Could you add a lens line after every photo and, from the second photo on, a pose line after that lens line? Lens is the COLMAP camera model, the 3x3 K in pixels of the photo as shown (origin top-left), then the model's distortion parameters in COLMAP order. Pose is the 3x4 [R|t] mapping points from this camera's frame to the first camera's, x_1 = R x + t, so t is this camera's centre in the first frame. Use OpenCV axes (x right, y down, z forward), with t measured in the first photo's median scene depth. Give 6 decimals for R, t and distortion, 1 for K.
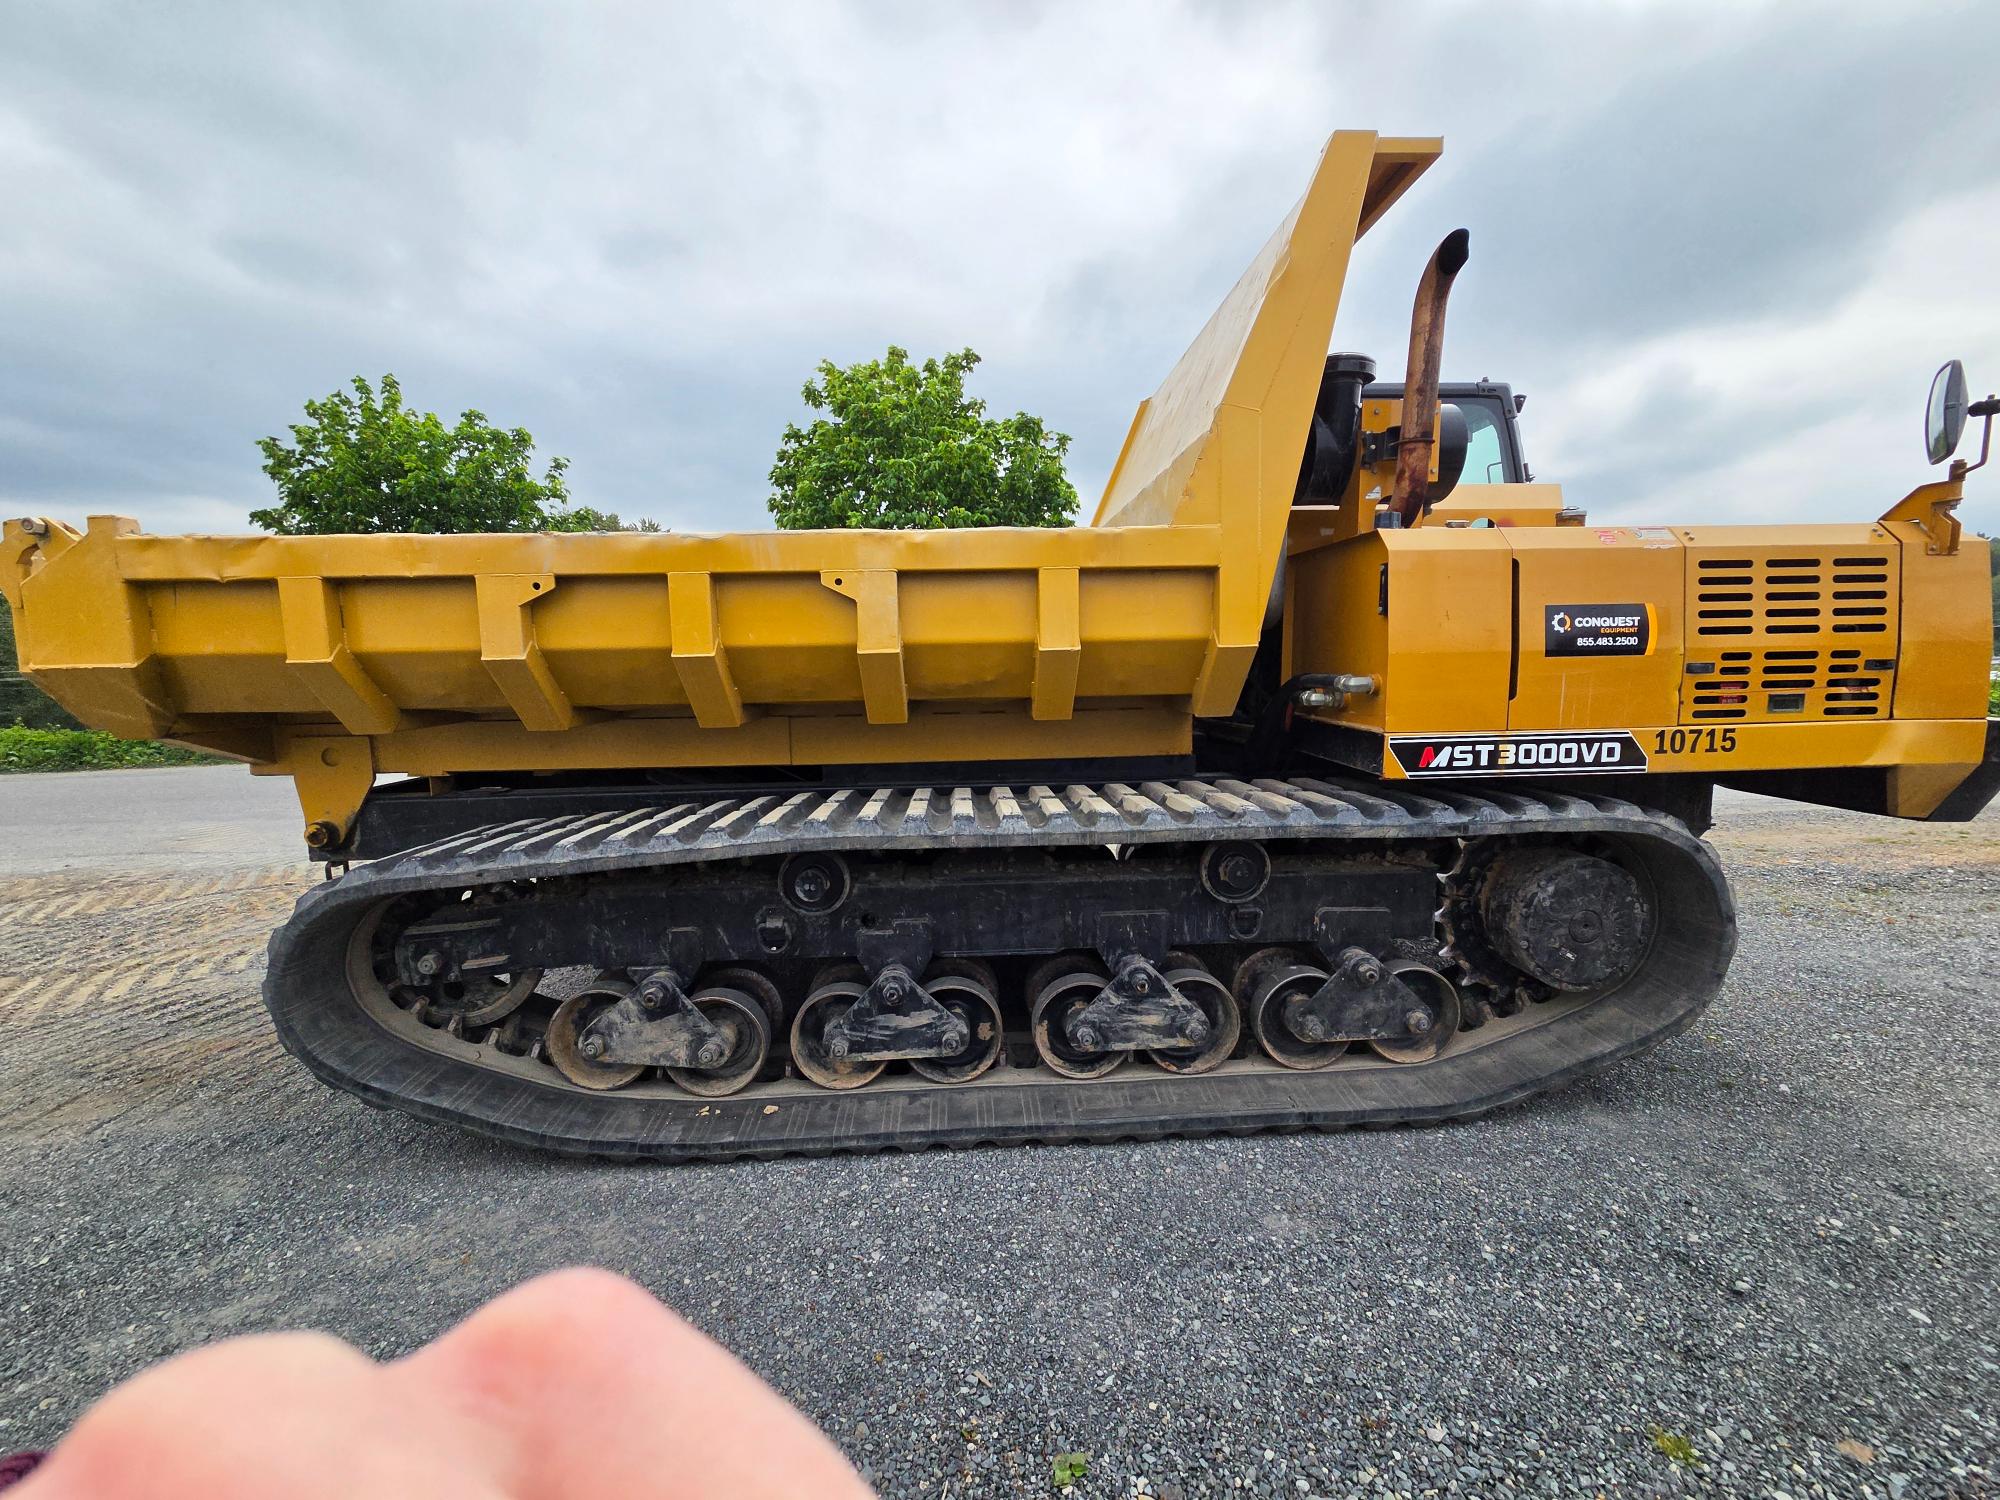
lens RADIAL K [[821.7, 0, 1001.1], [0, 821.7, 751.8], [0, 0, 1]] dist [0.003025, -0.000107]
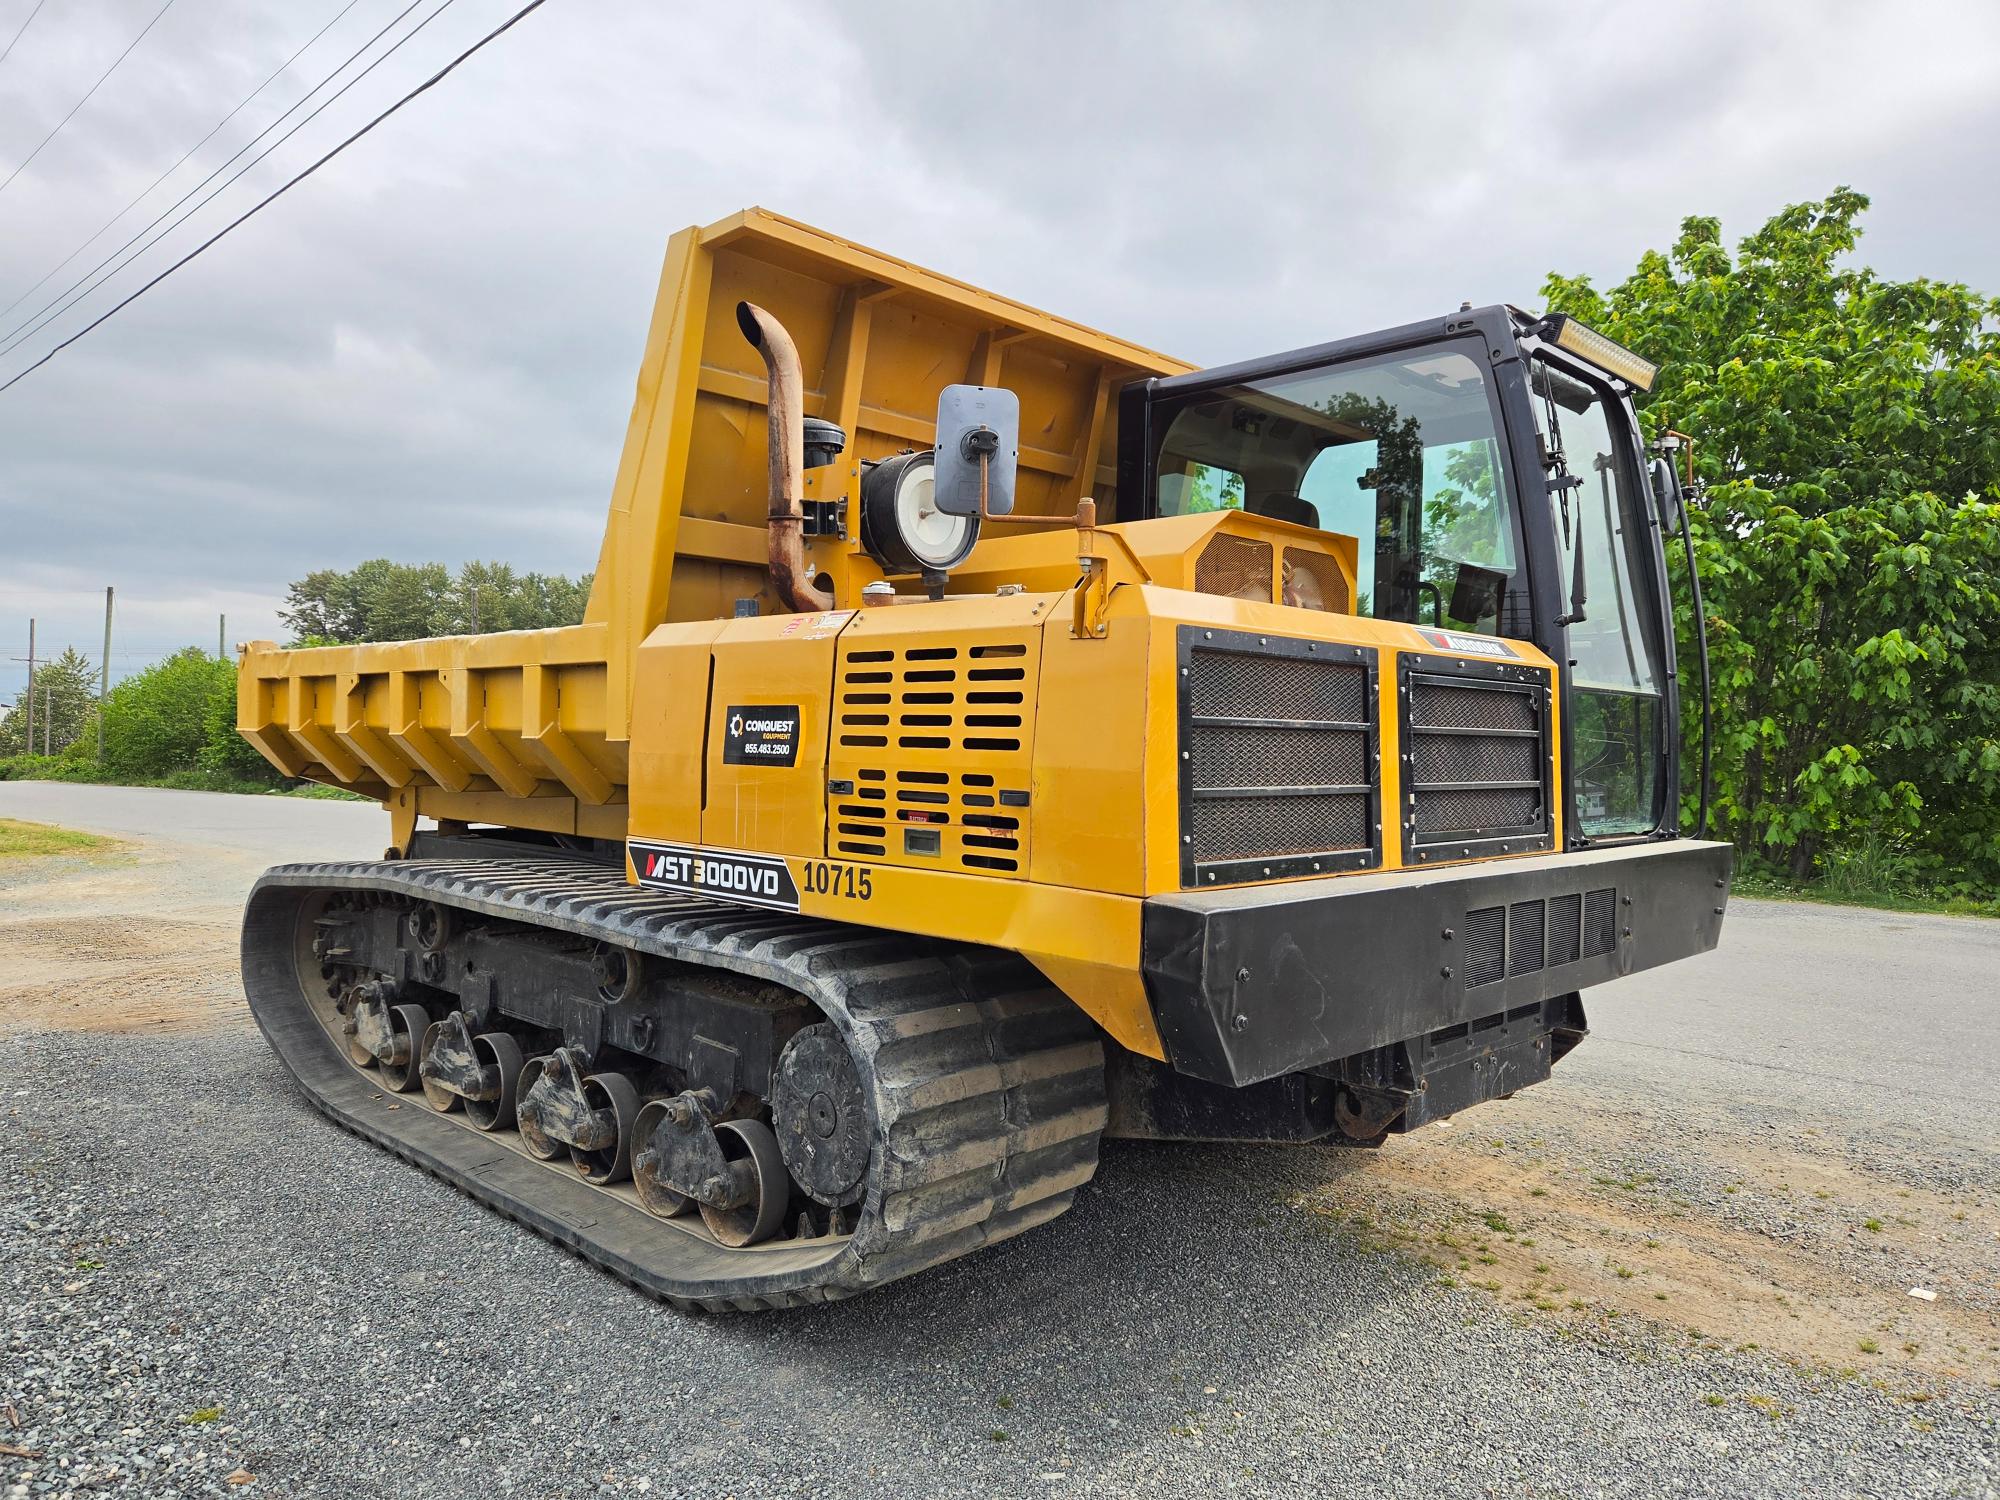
lens RADIAL K [[1348.8, 0, 1000.0], [0, 1348.8, 750.0], [0, 0, 1]] dist [0.074820, -0.053904]
pose [[0.676892, 0.037822, -0.735110, 1.887386], [-0.117488, 0.991427, -0.057175, -0.080583], [0.726645, 0.125068, 0.675533, 0.232316]]
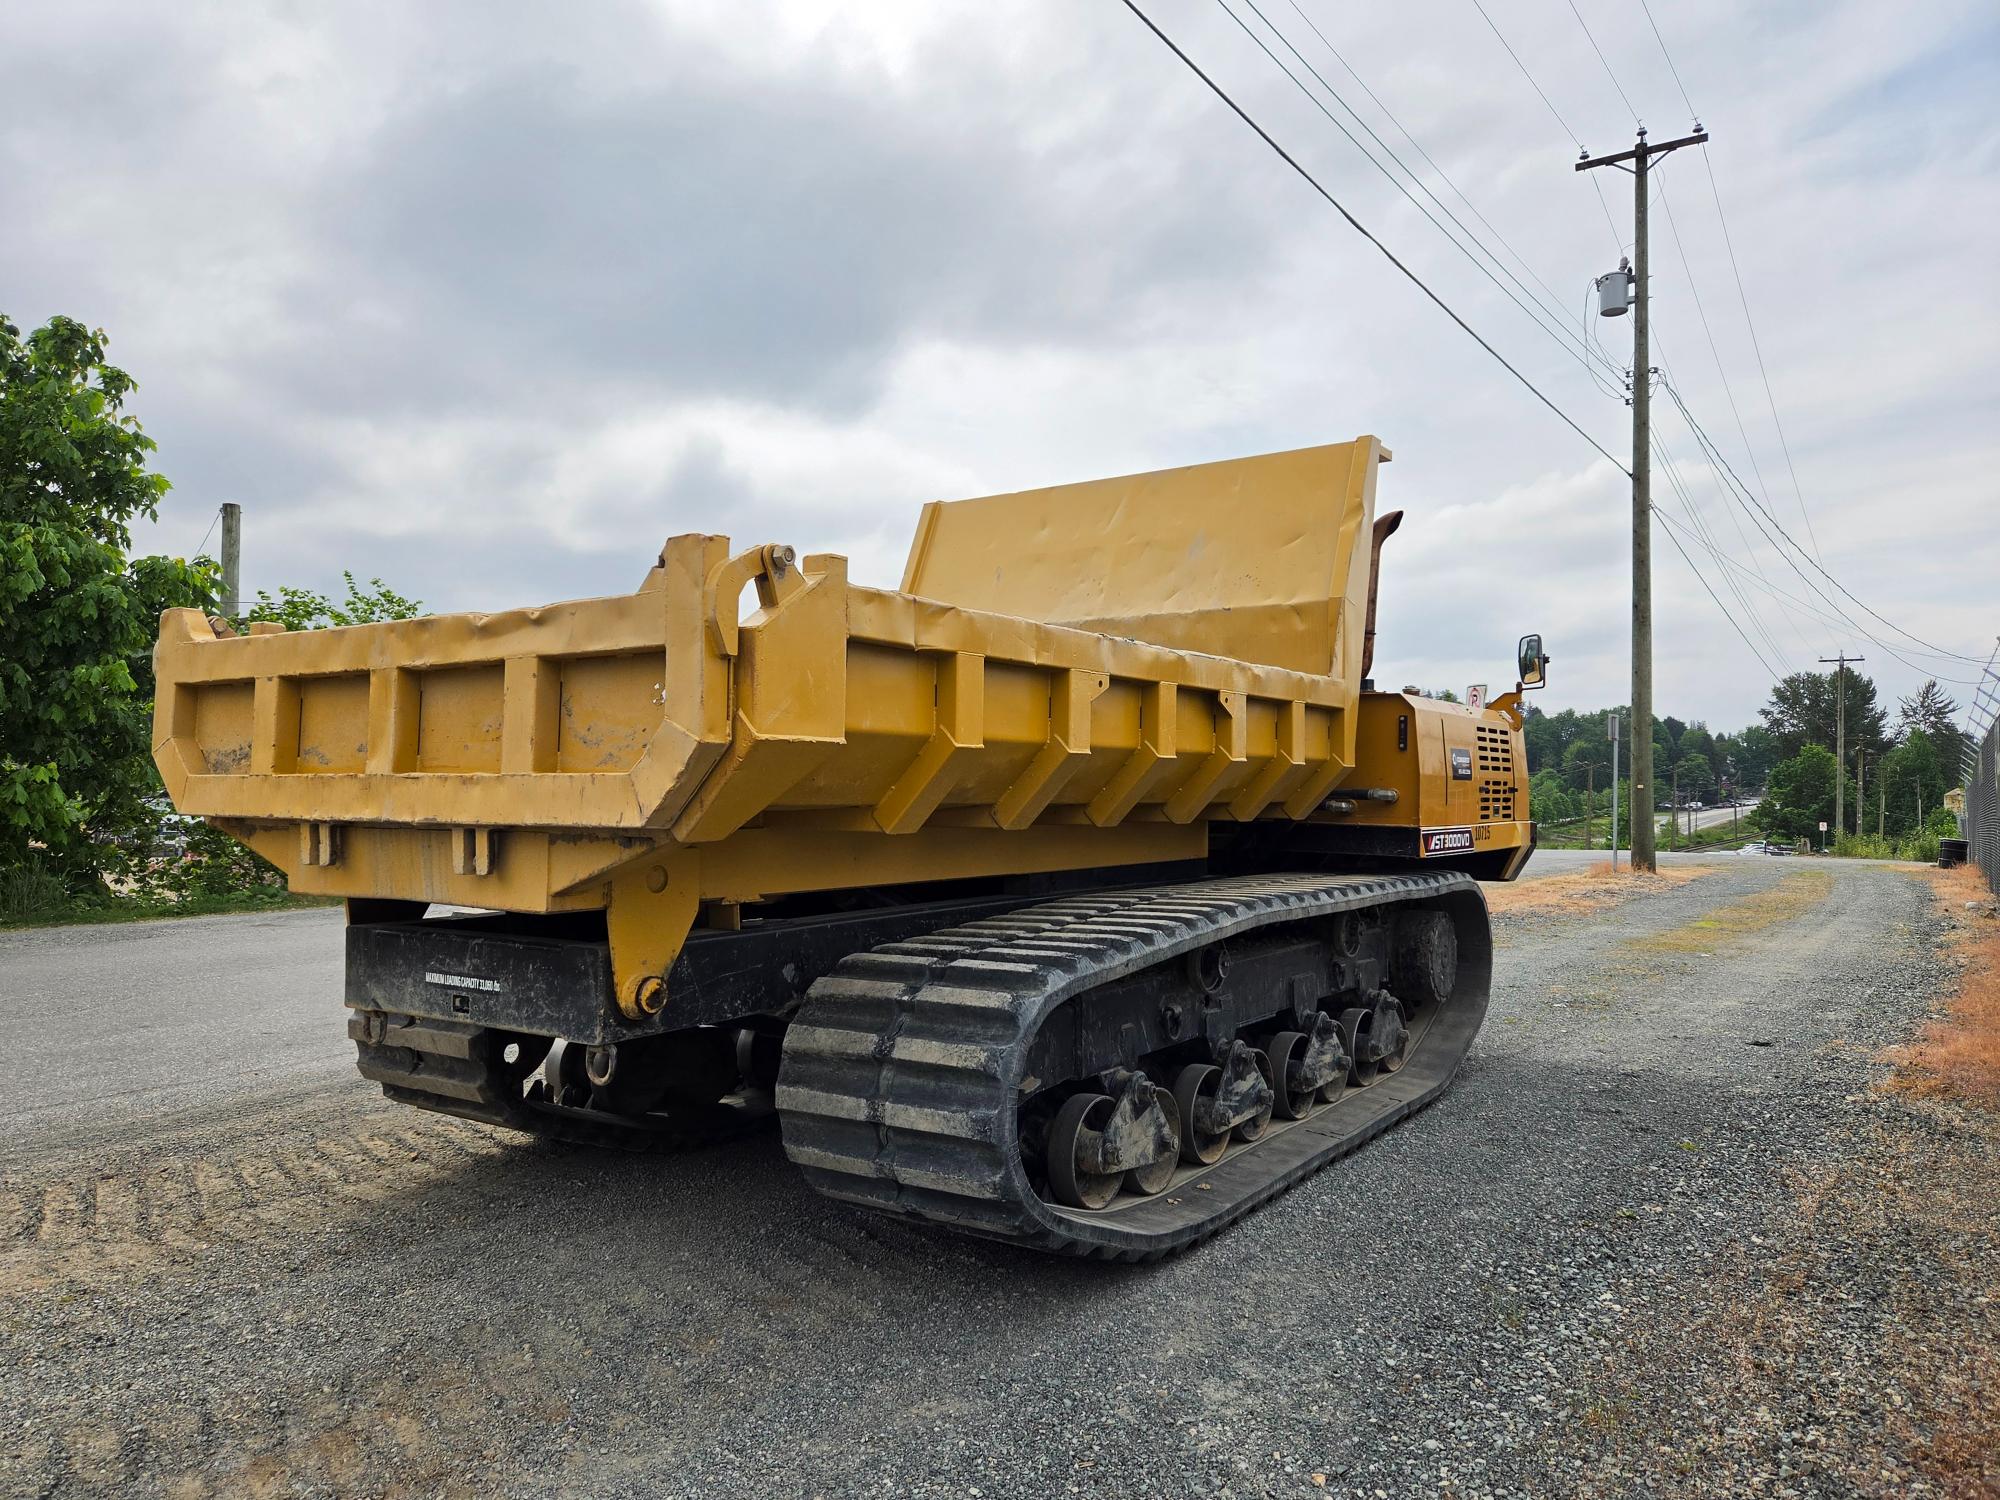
lens RADIAL K [[1348.8, 0, 1000.0], [0, 1348.8, 750.0], [0, 0, 1]] dist [0.074820, -0.053904]
pose [[0.607148, 0.045927, 0.793260, -1.984617], [0.069125, 0.991490, -0.110311, 0.058127], [-0.791576, 0.121809, 0.598807, 0.101169]]
